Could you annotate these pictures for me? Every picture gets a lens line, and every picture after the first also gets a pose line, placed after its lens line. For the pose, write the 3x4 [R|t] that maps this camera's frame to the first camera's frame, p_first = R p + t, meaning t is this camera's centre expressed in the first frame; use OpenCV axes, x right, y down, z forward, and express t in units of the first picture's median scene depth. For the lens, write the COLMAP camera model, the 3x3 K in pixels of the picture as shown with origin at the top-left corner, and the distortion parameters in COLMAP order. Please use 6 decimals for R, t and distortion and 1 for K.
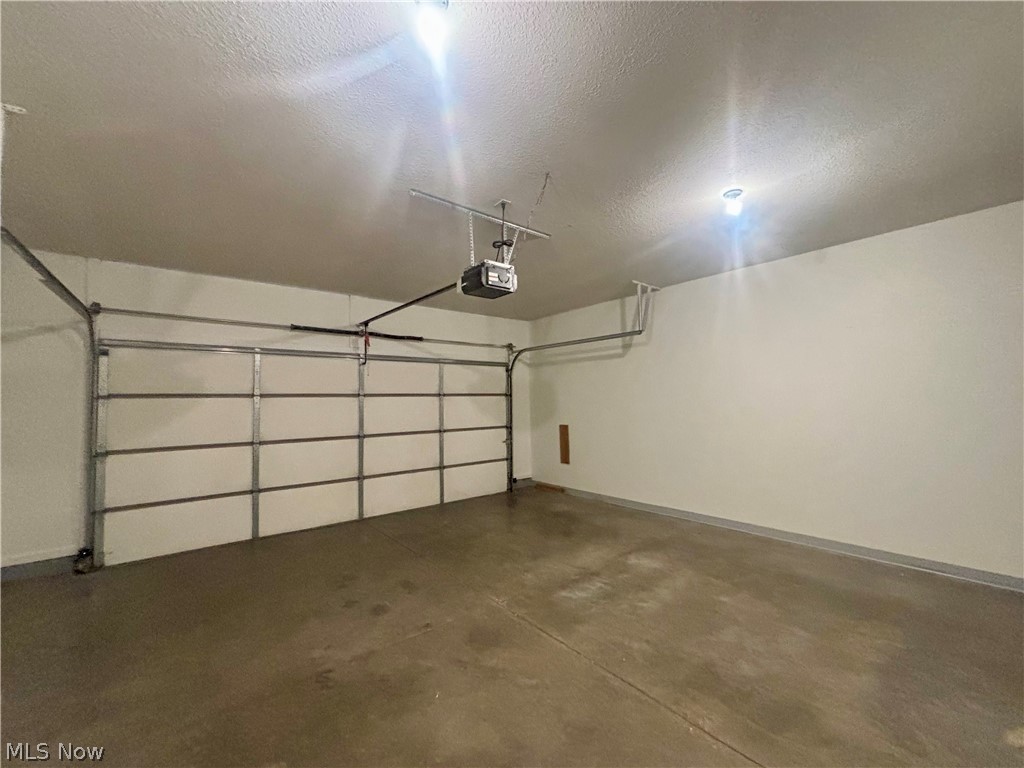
lens RADIAL K [[411.9, 0, 514.2], [0, 411.9, 383.2], [0, 0, 1]] dist [0.002954, 0.000463]
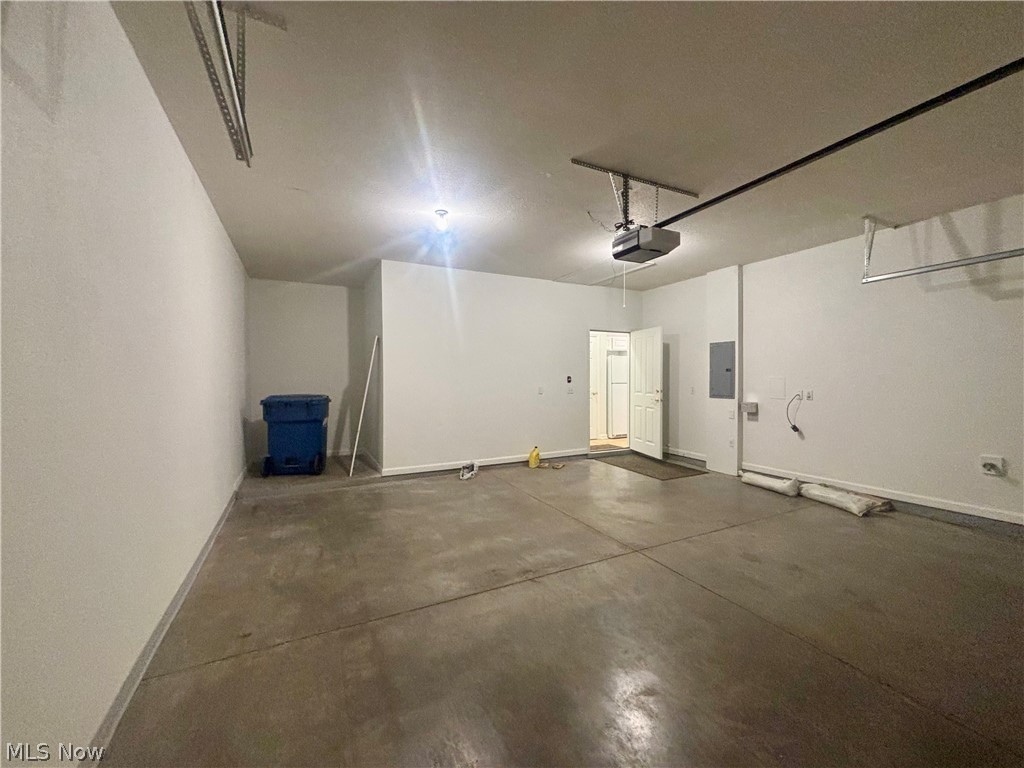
lens RADIAL K [[411.9, 0, 514.2], [0, 411.9, 383.2], [0, 0, 1]] dist [0.002954, 0.000463]
pose [[-0.980378, 0.018703, 0.196237, 0.052827], [0.012009, 0.999306, -0.035250, 0.125793], [-0.196760, -0.032201, -0.979923, 2.105697]]
